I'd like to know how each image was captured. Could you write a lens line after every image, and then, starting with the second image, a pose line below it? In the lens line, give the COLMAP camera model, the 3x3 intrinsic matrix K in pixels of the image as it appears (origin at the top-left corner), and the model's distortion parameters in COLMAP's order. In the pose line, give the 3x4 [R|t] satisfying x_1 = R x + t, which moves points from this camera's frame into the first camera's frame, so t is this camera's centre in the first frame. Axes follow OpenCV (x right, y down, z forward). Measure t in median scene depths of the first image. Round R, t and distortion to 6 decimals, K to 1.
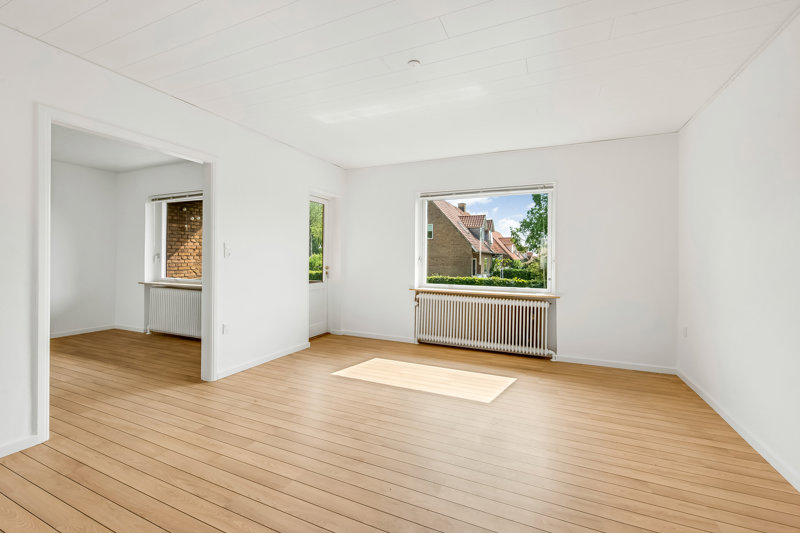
lens RADIAL K [[340.9, 0, 398.9], [0, 340.9, 261.1], [0, 0, 1]] dist [0.000180, -0.000035]
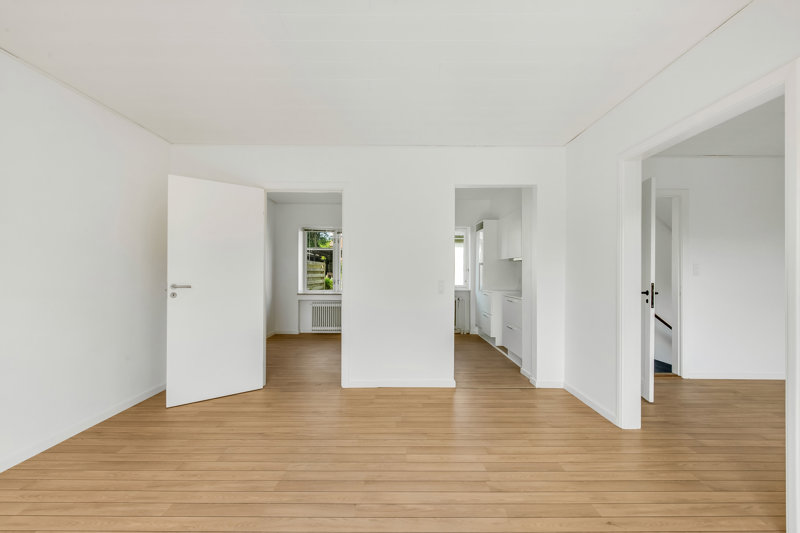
lens RADIAL K [[349.5, 0, 397.5], [0, 349.5, 269.0], [0, 0, 1]] dist [0.000736, -0.000036]
pose [[-0.910282, -0.017638, -0.413614, 0.087231], [-0.017868, 0.999835, -0.003313, -0.008924], [0.413604, 0.004374, -0.910446, 0.721469]]
